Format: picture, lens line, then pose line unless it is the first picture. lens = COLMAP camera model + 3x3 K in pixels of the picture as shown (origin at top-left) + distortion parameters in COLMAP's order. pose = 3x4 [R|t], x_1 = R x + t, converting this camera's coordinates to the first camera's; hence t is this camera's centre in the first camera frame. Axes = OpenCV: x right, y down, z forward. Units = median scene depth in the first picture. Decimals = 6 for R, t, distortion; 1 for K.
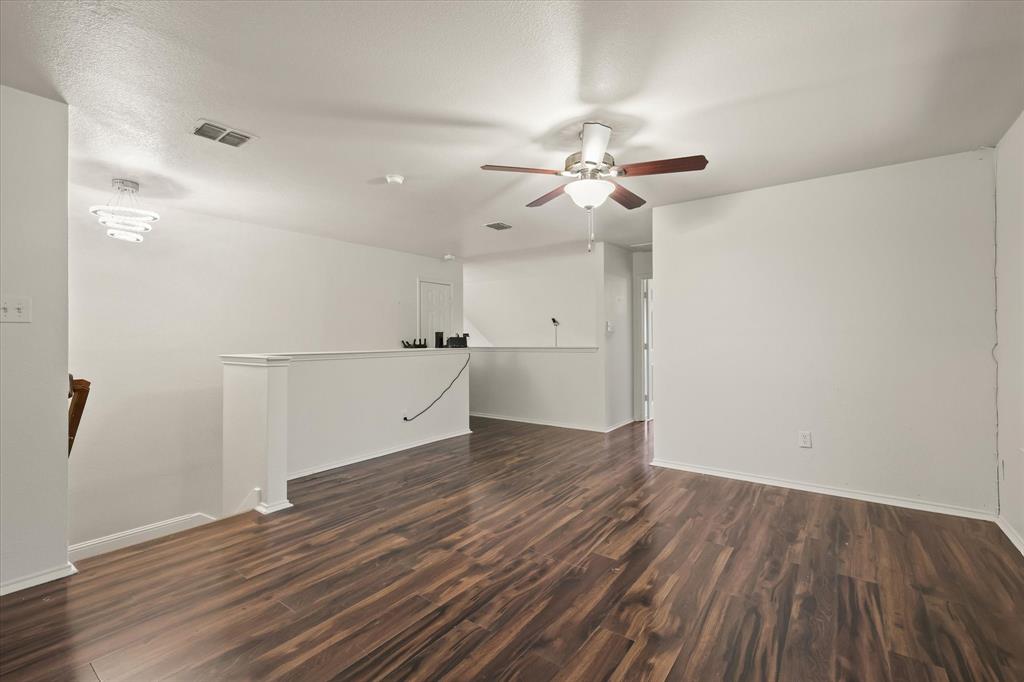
lens RADIAL K [[443.4, 0, 512.0], [0, 443.4, 341.0], [0, 0, 1]] dist [-0.000213, -0.000099]
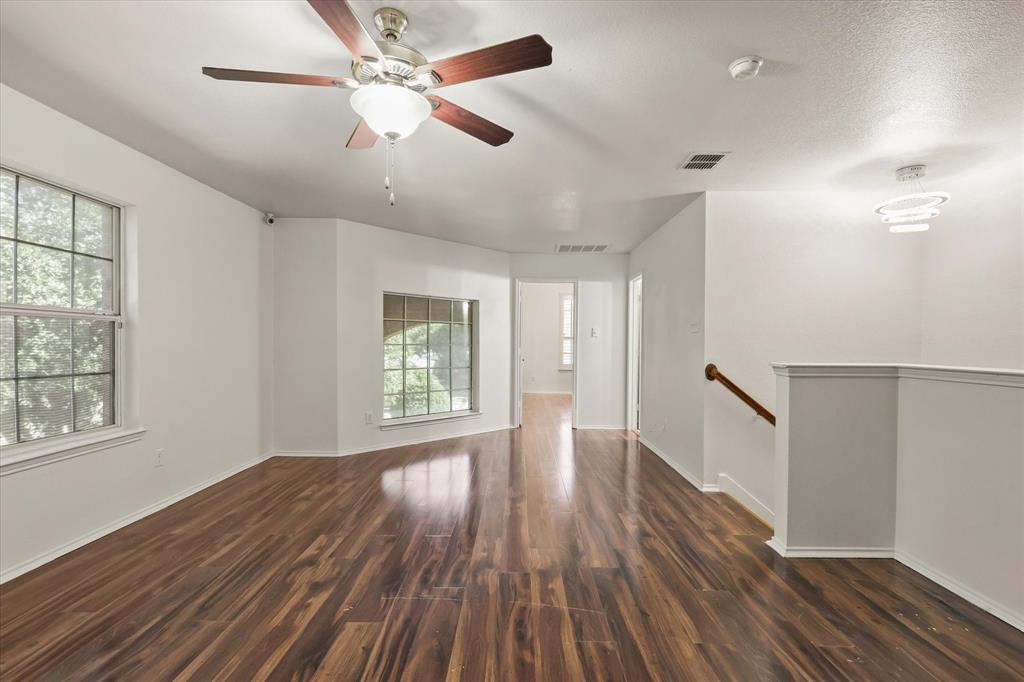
lens RADIAL K [[443.4, 0, 512.0], [0, 443.4, 341.0], [0, 0, 1]] dist [-0.000213, -0.000099]
pose [[-0.803303, -0.002494, -0.595565, 0.472192], [-0.005468, 0.999980, 0.003187, -0.008221], [0.595546, 0.005817, -0.803300, 1.803936]]
